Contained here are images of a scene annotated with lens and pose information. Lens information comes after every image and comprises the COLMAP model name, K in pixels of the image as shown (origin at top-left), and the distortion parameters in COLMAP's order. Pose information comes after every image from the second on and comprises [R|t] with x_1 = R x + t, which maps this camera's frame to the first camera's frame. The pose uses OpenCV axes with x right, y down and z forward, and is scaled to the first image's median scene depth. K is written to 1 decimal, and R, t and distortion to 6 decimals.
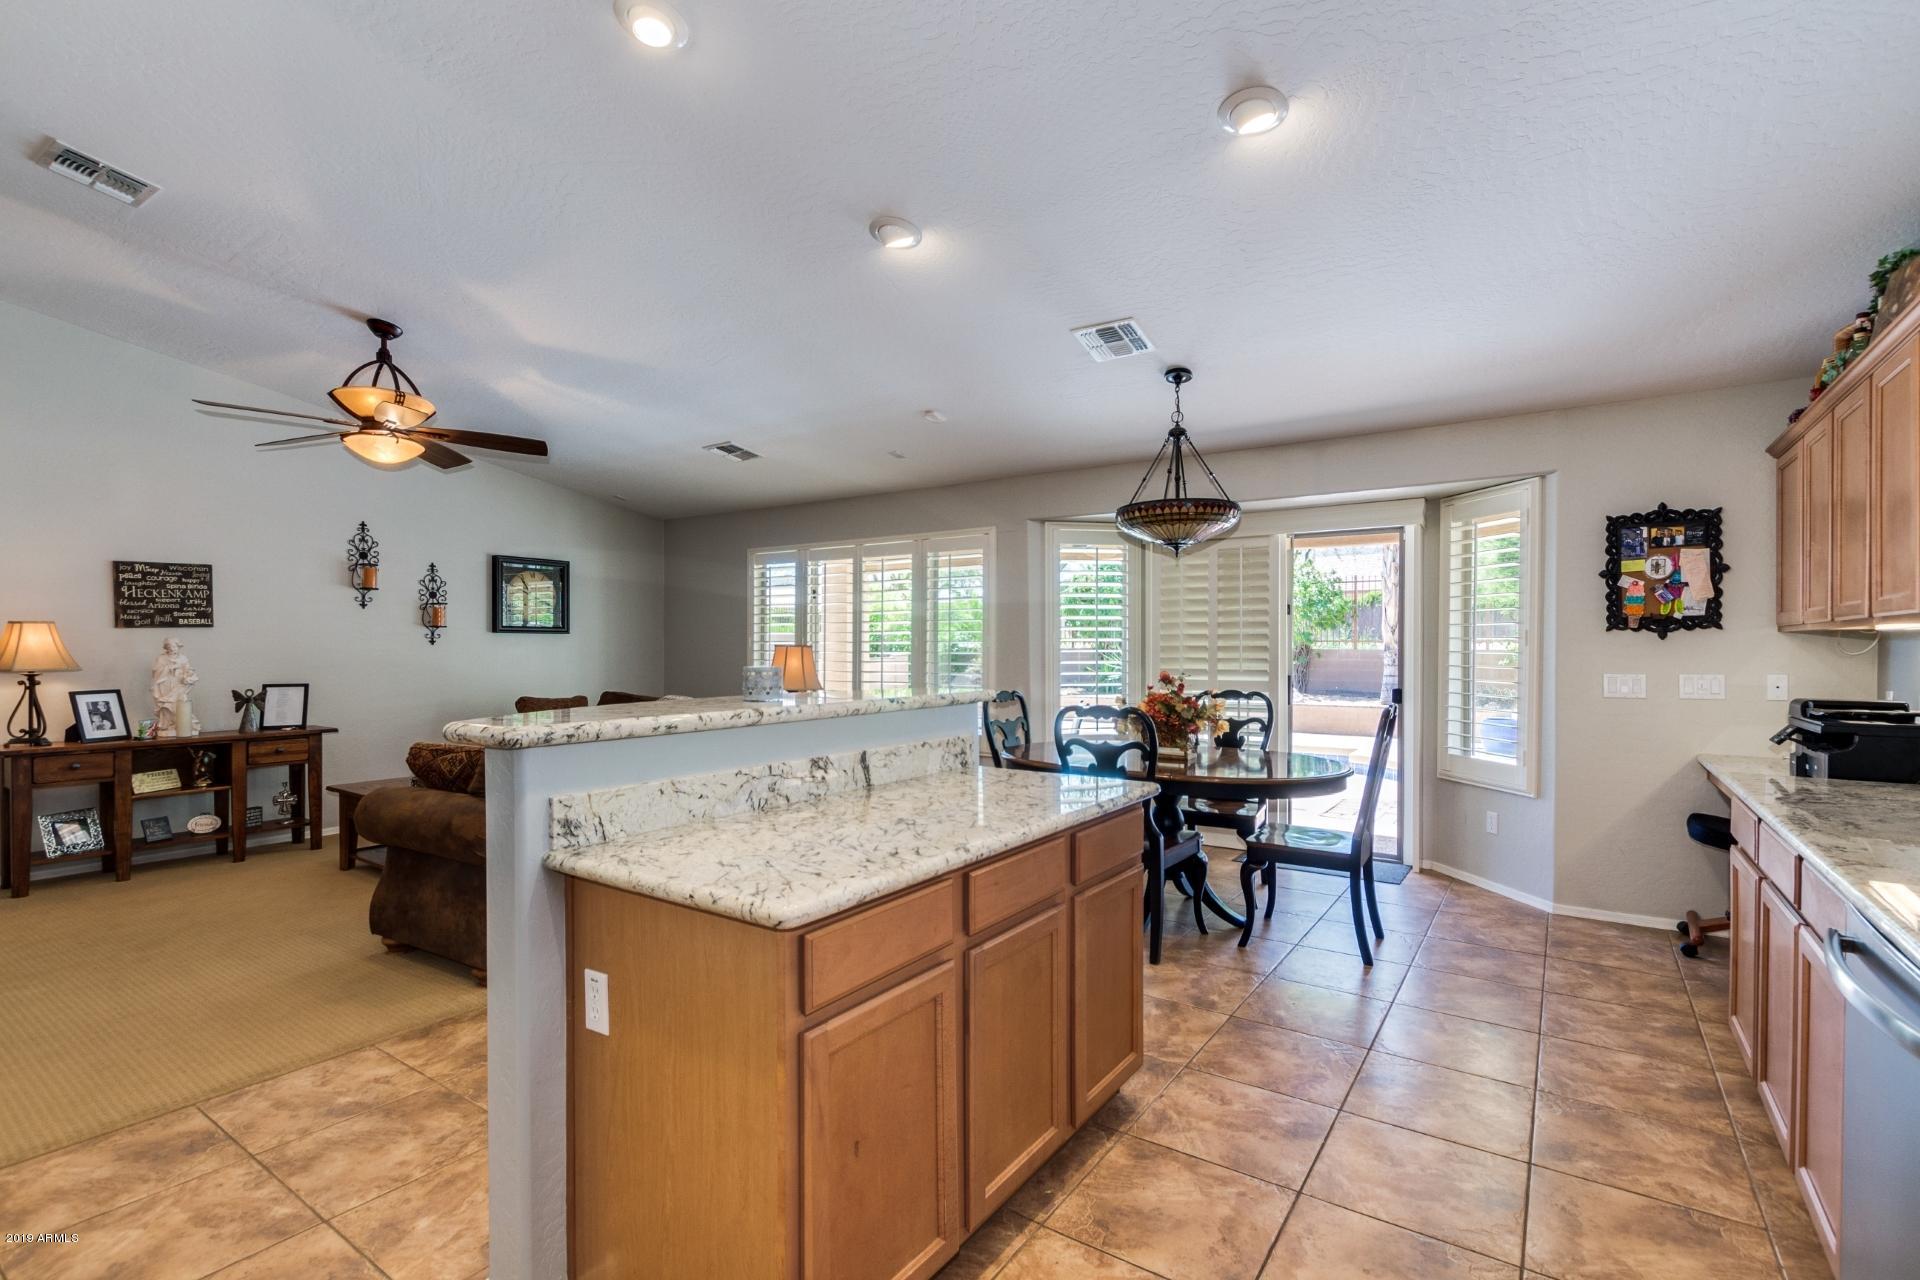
lens RADIAL K [[874.2, 0, 966.2], [0, 874.2, 646.9], [0, 0, 1]] dist [0.001314, -0.000607]
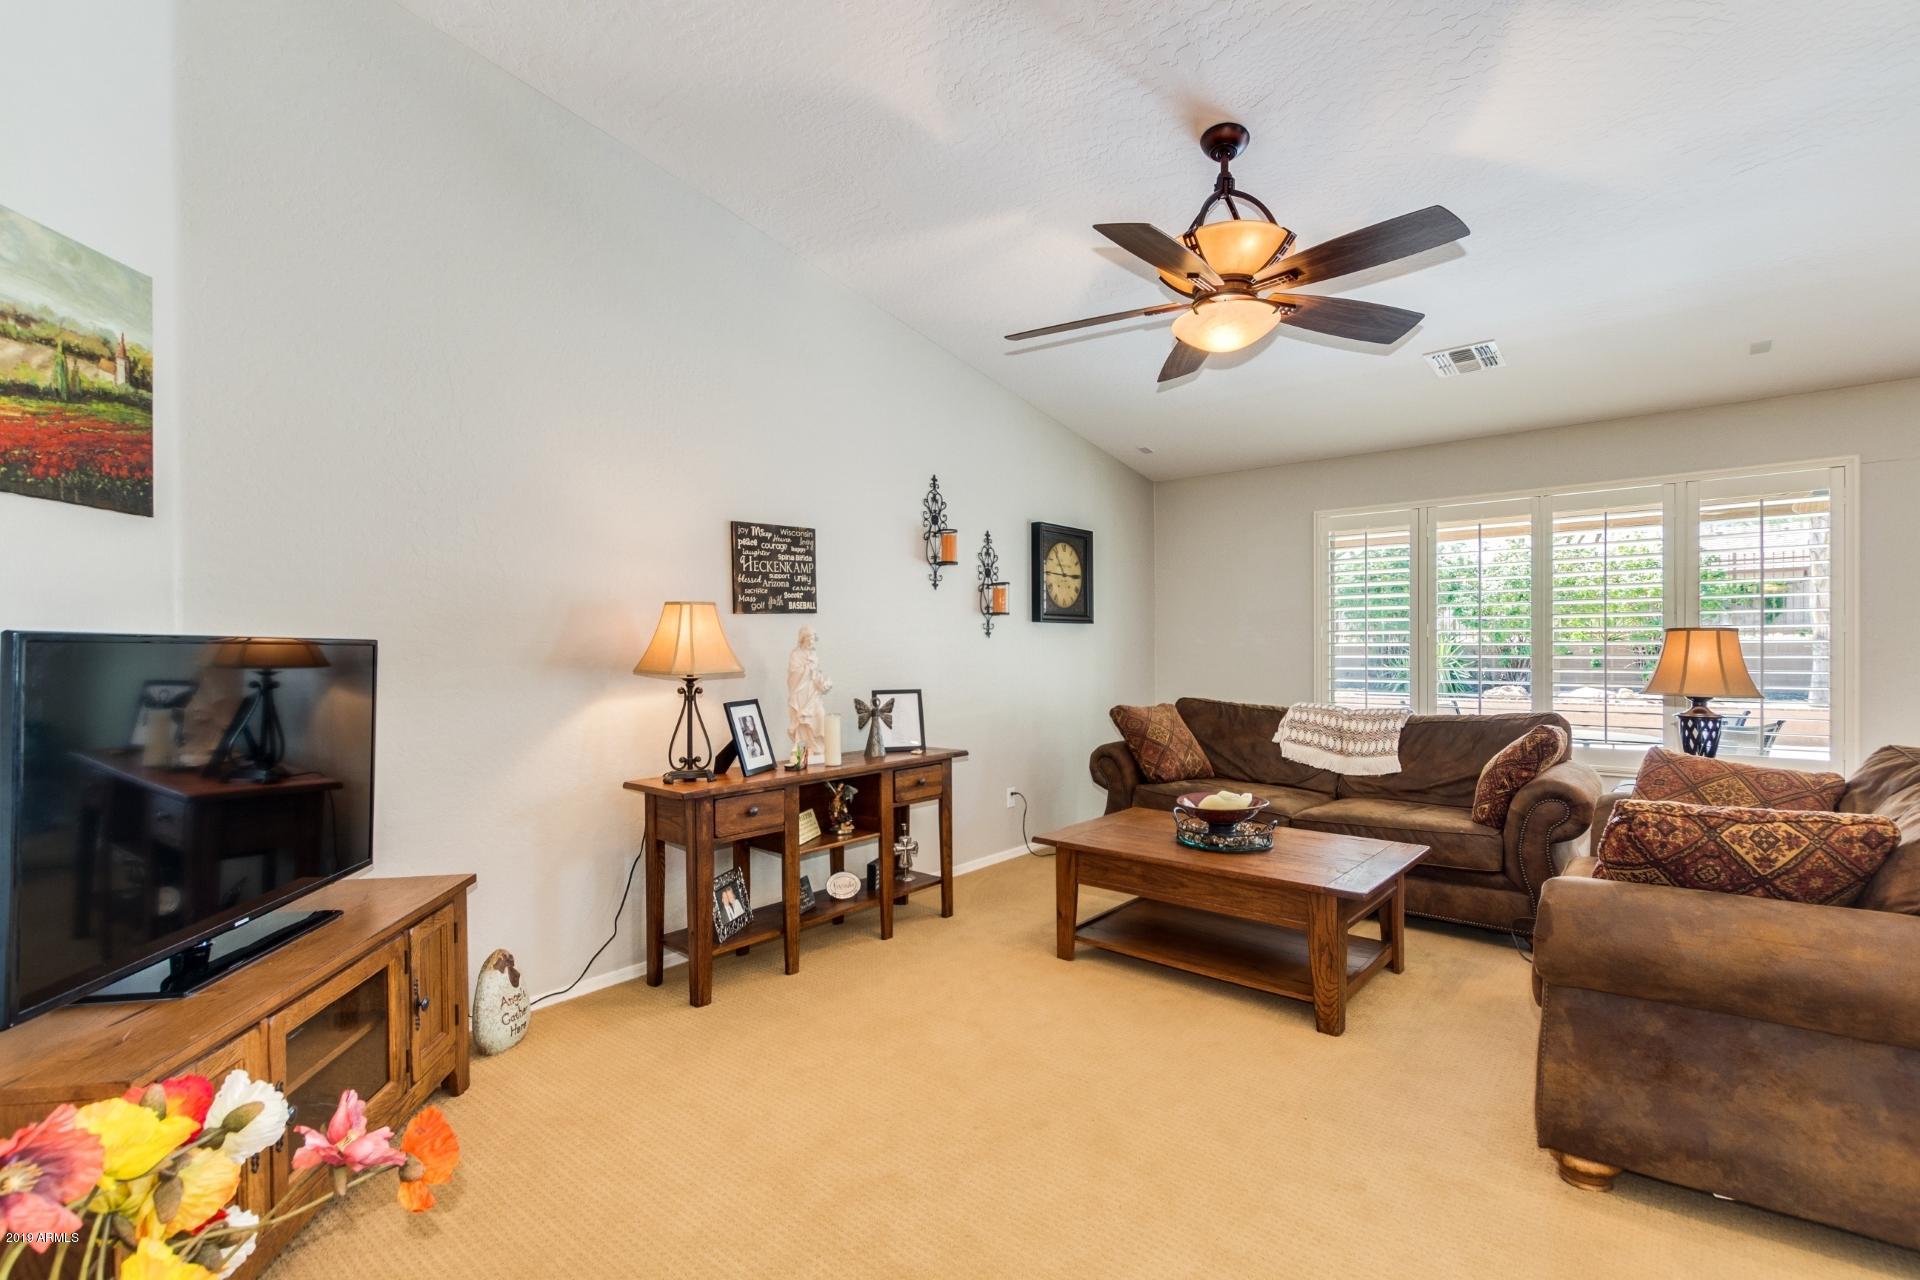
lens RADIAL K [[874.2, 0, 966.2], [0, 874.2, 646.9], [0, 0, 1]] dist [0.001314, -0.000607]
pose [[0.994321, -0.008584, -0.106076, -0.682018], [0.008601, 0.999963, -0.000301, 0.007339], [0.106075, -0.000613, 0.994358, 0.290755]]
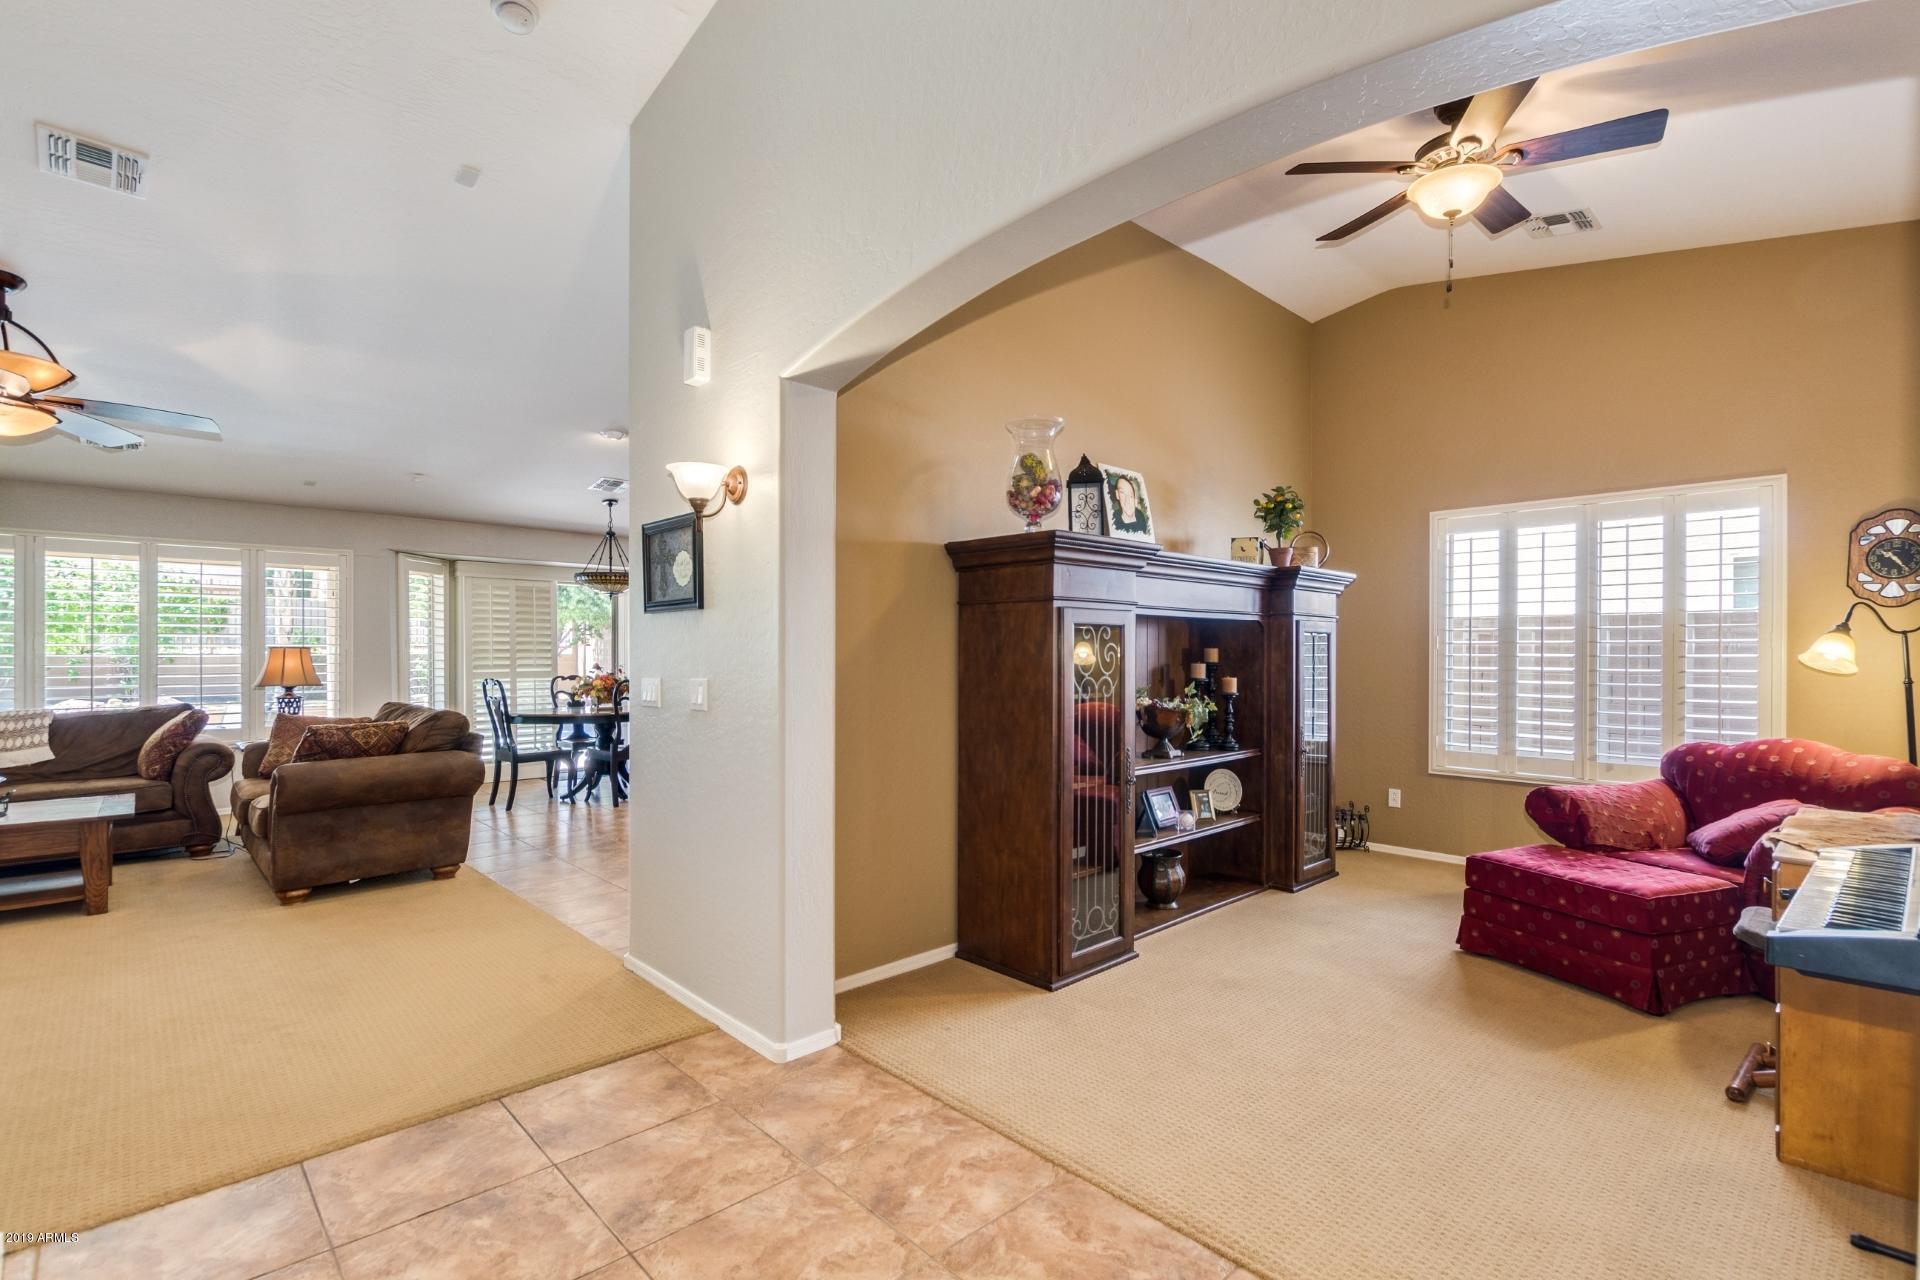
lens RADIAL K [[873.5, 0, 971.6], [0, 873.5, 654.6], [0, 0, 1]] dist [0.002610, 0.000228]
pose [[0.207231, -0.004364, 0.978282, -1.134053], [0.003408, 0.999987, 0.003739, 0.006552], [-0.978286, 0.002559, 0.207244, -0.101764]]
